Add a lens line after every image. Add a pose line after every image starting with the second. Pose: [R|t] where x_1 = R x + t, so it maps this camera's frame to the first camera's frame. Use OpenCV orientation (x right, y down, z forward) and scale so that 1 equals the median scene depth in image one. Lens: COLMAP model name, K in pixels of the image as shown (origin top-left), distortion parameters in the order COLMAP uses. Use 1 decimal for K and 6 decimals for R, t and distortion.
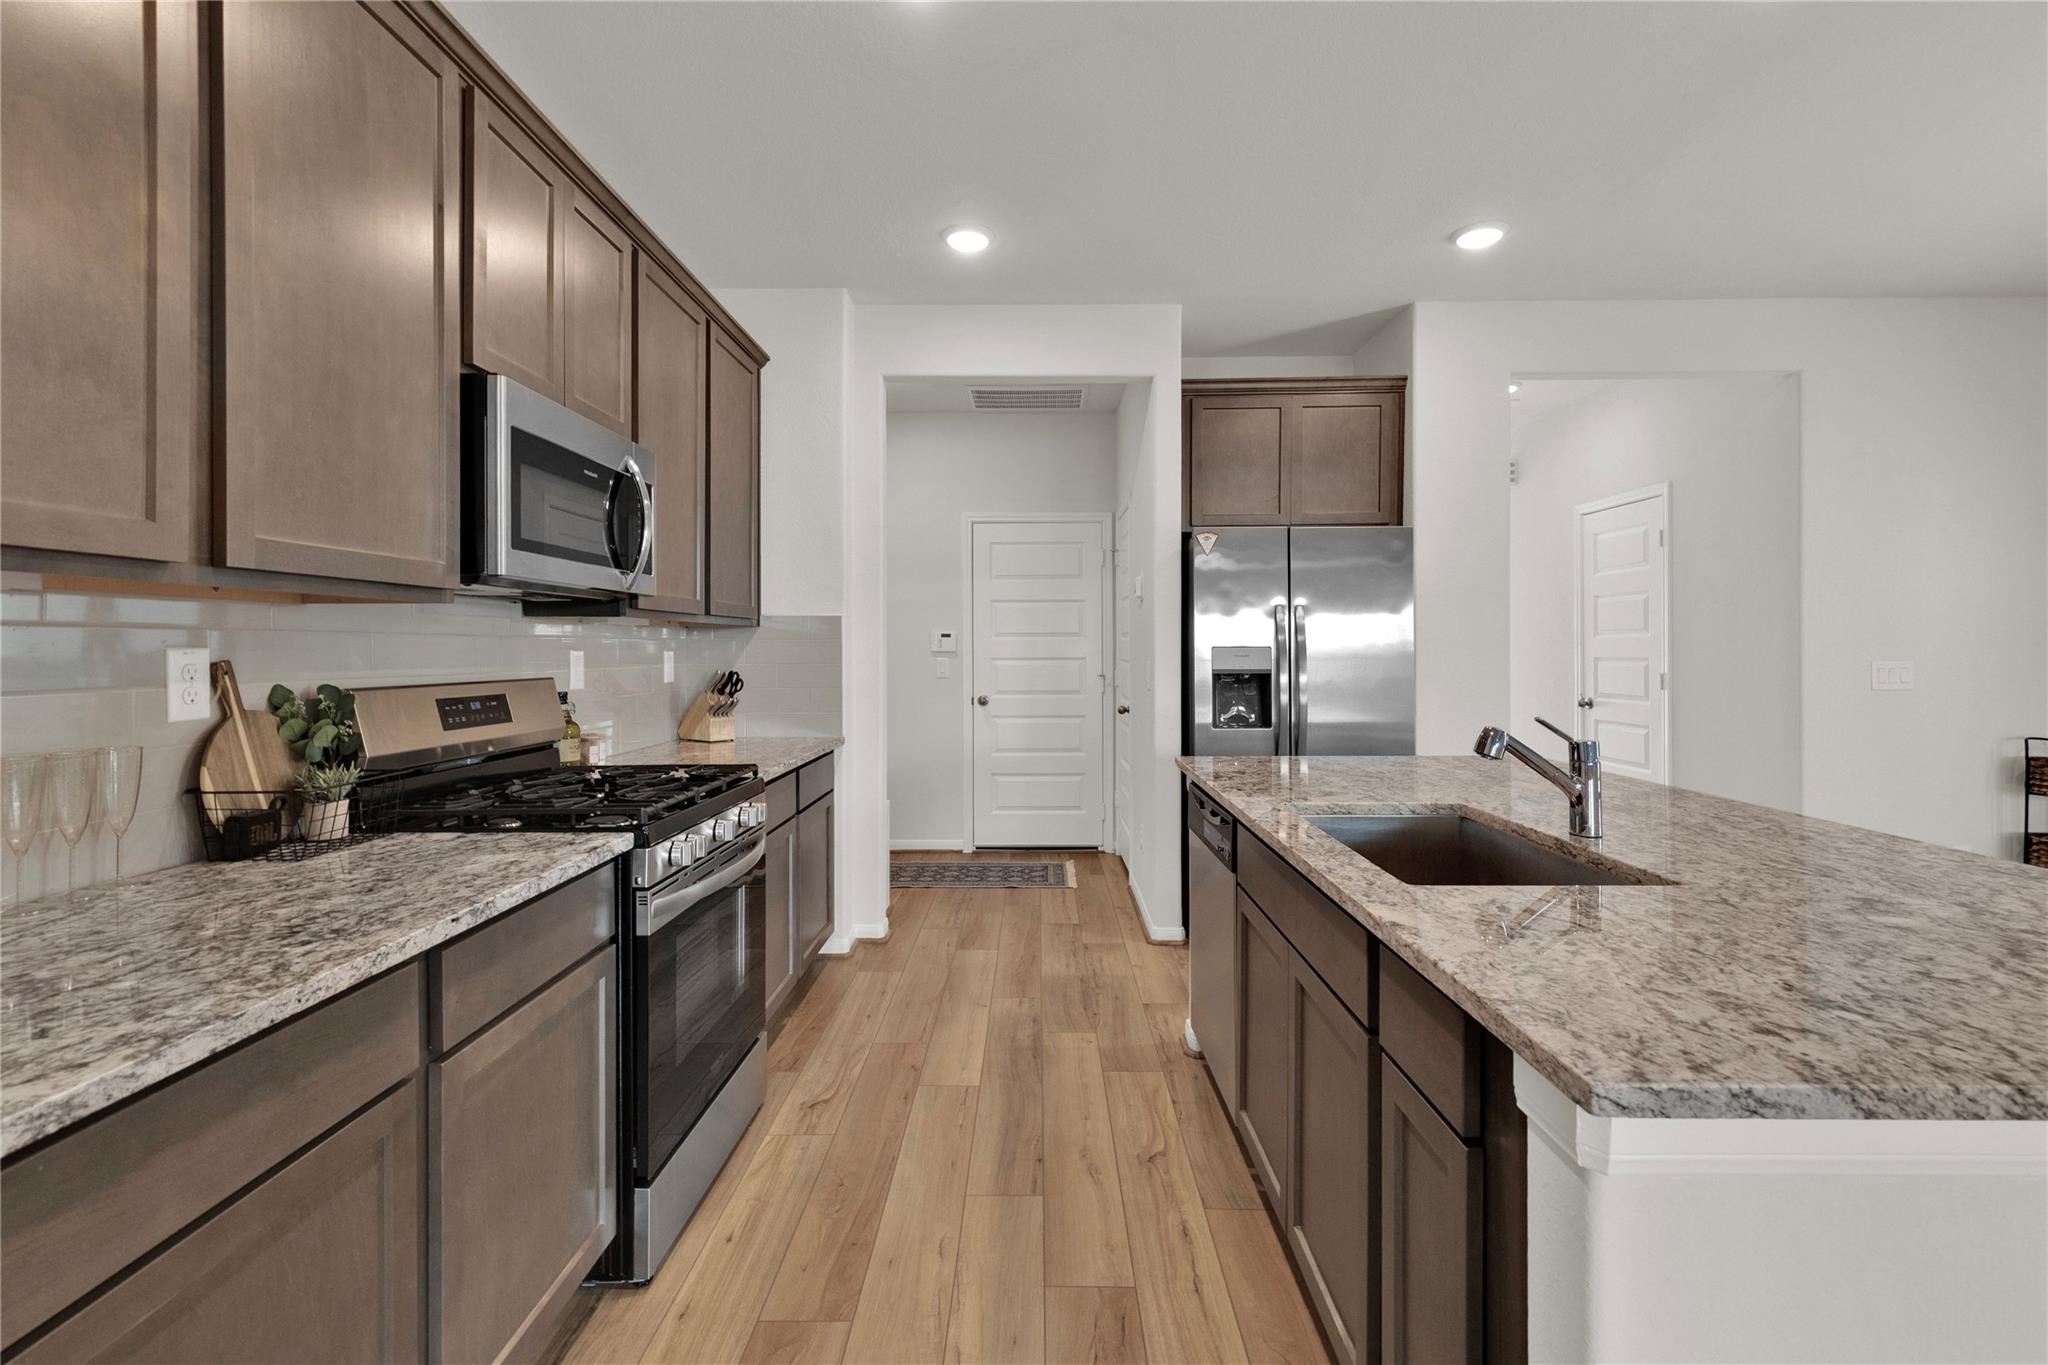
lens RADIAL K [[940.9, 0, 1025.9], [0, 940.9, 640.7], [0, 0, 1]] dist [0.014777, 0.000023]
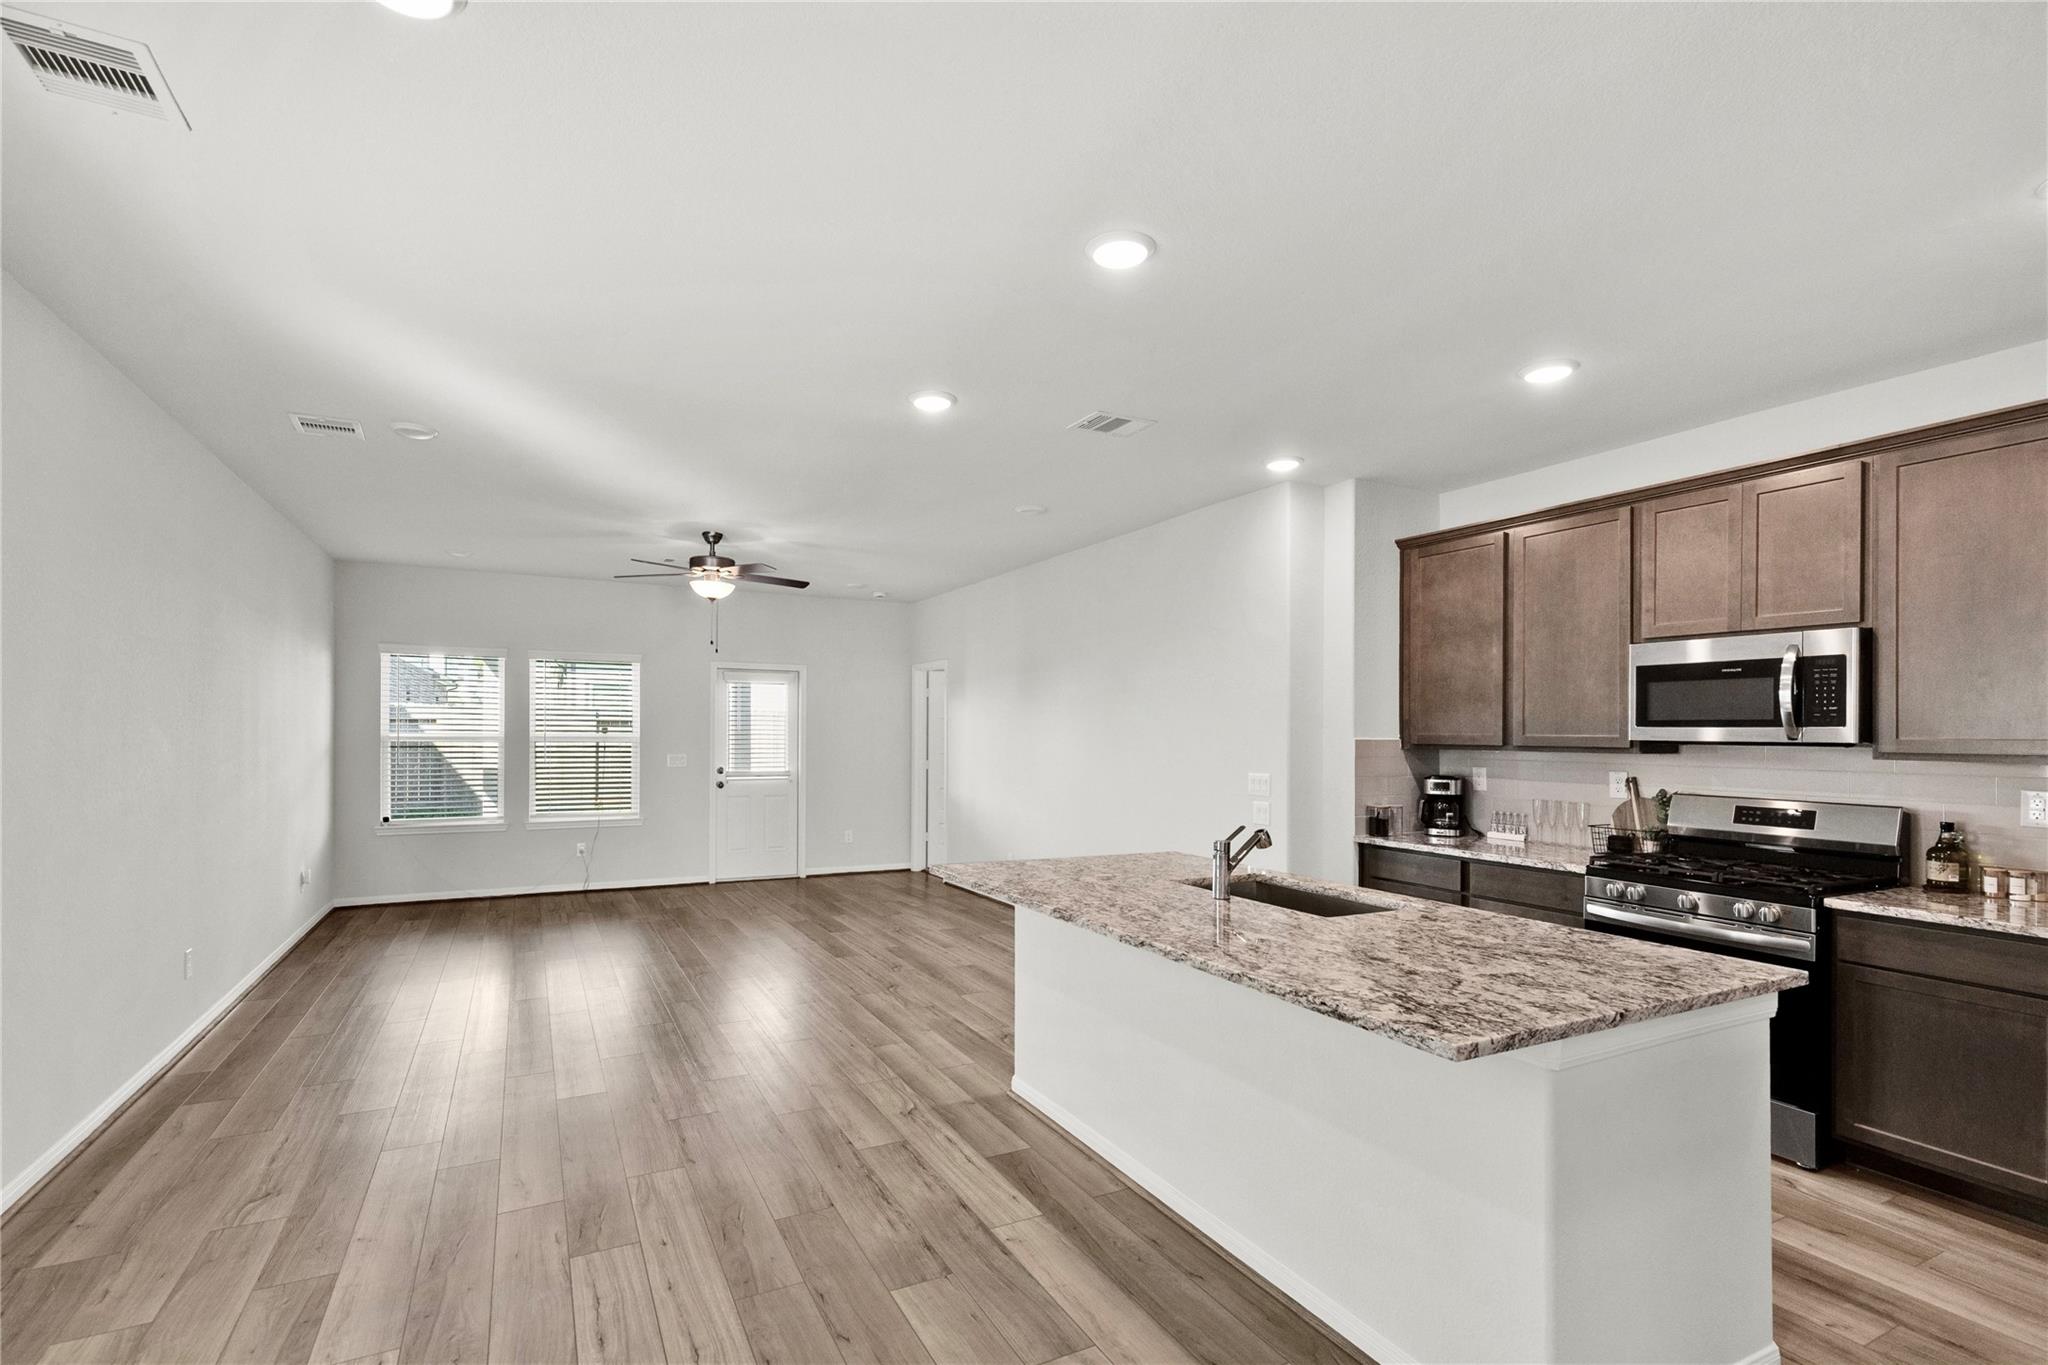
lens RADIAL K [[975.9, 0, 1023.8], [0, 975.9, 731.0], [0, 0, 1]] dist [0.000679, -0.000041]
pose [[-0.884636, -0.007399, -0.466223, 1.262632], [-0.006044, 0.999972, -0.004400, -0.056663], [0.466242, -0.001074, -0.884656, 1.749015]]
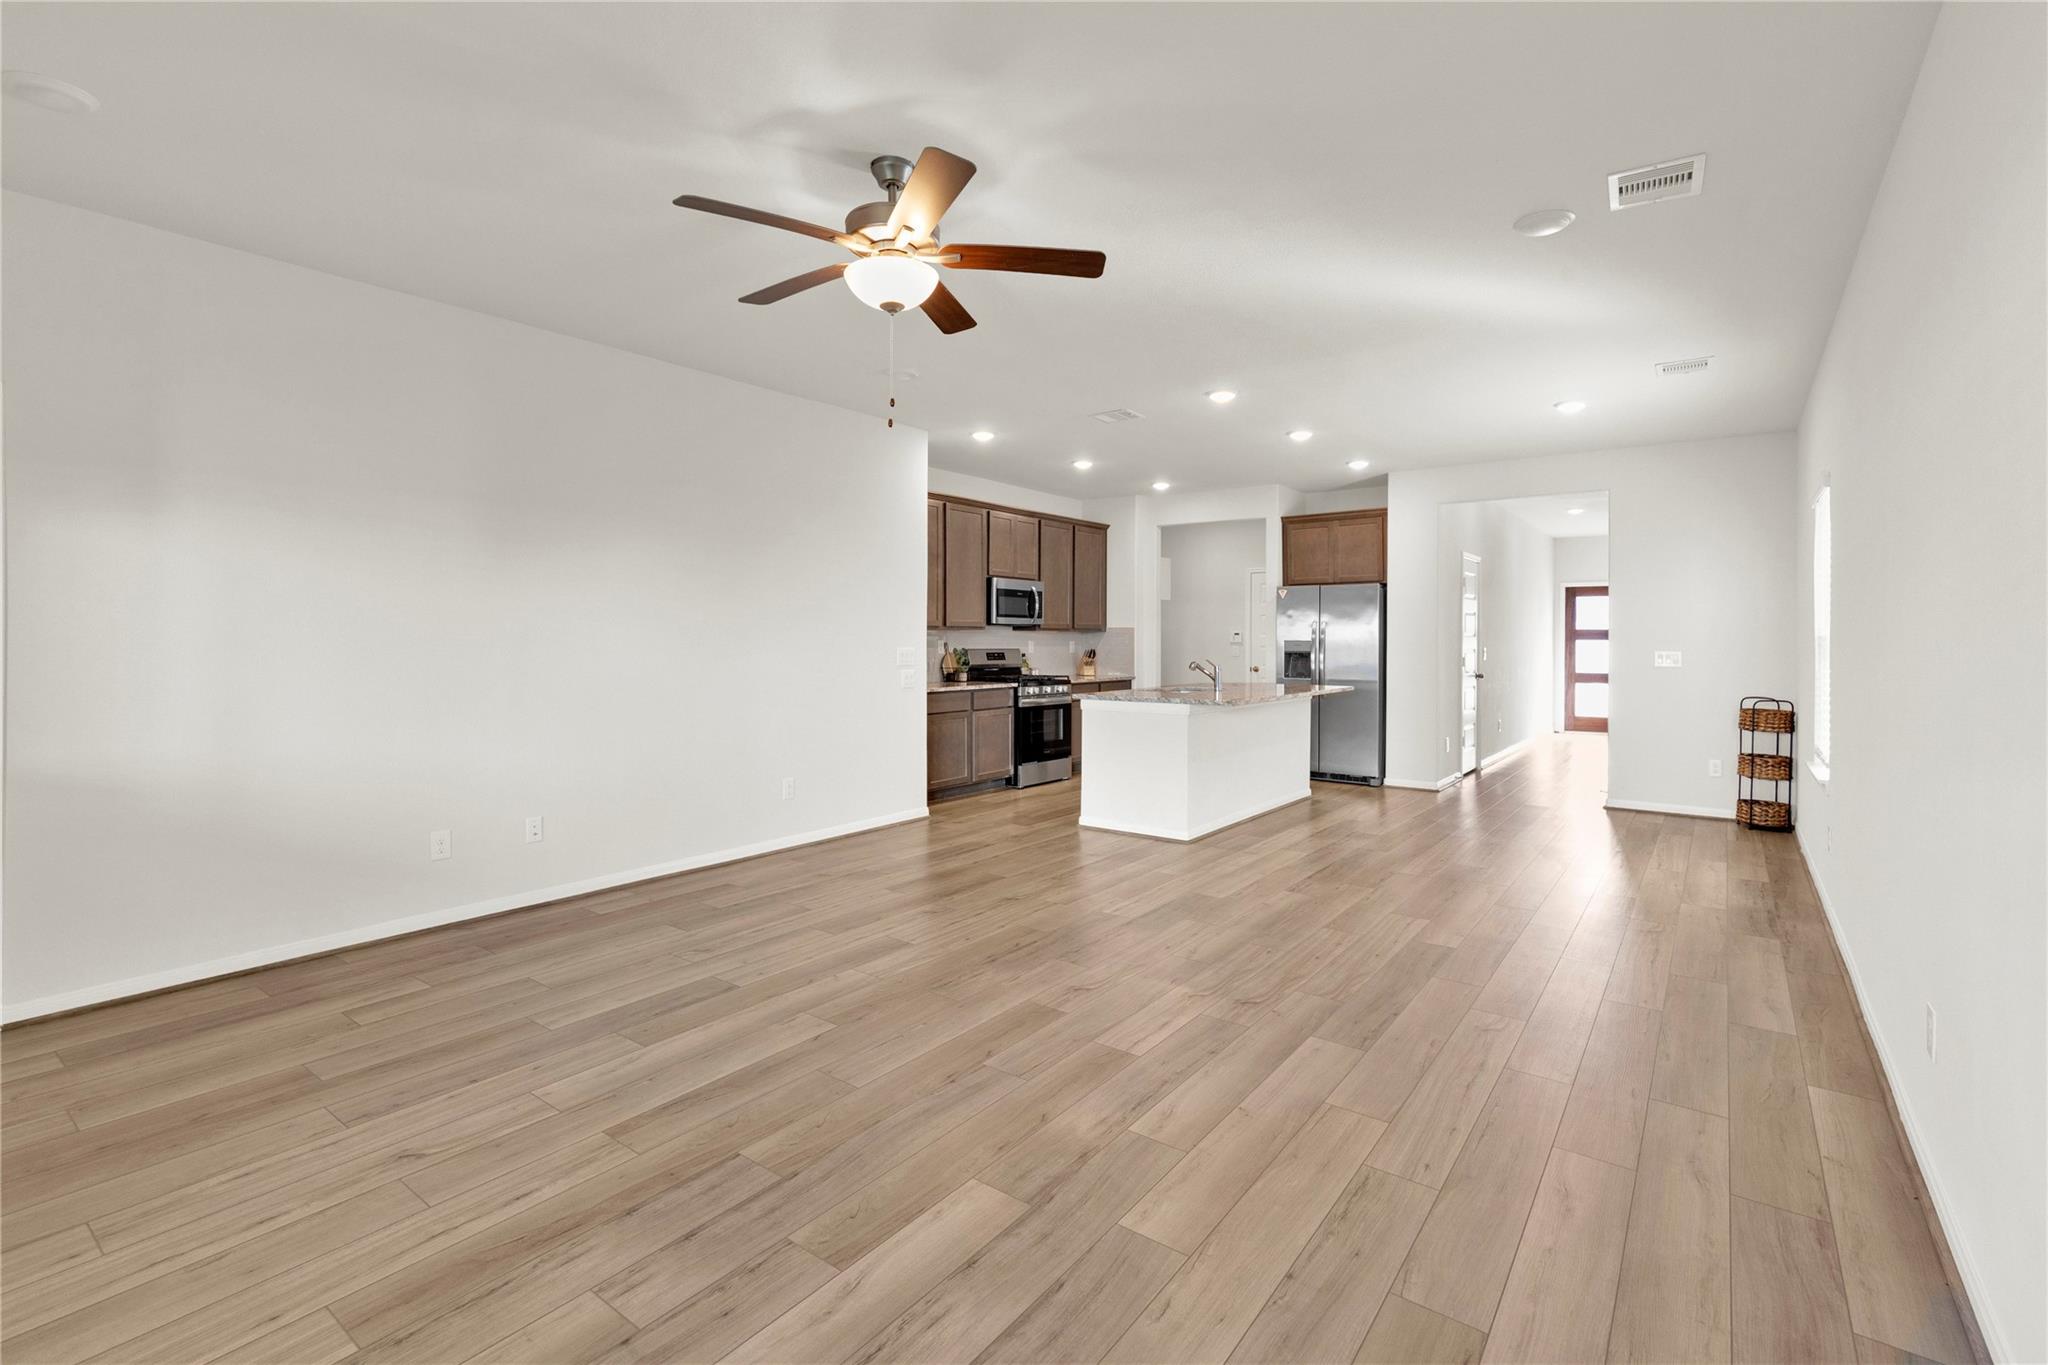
lens RADIAL K [[940.9, 0, 1025.9], [0, 940.9, 640.7], [0, 0, 1]] dist [0.014777, 0.000023]
pose [[0.812901, 0.001690, -0.582399, 1.615650], [0.002590, 0.999975, 0.006516, -0.012928], [0.582396, -0.006805, 0.812877, -1.886525]]
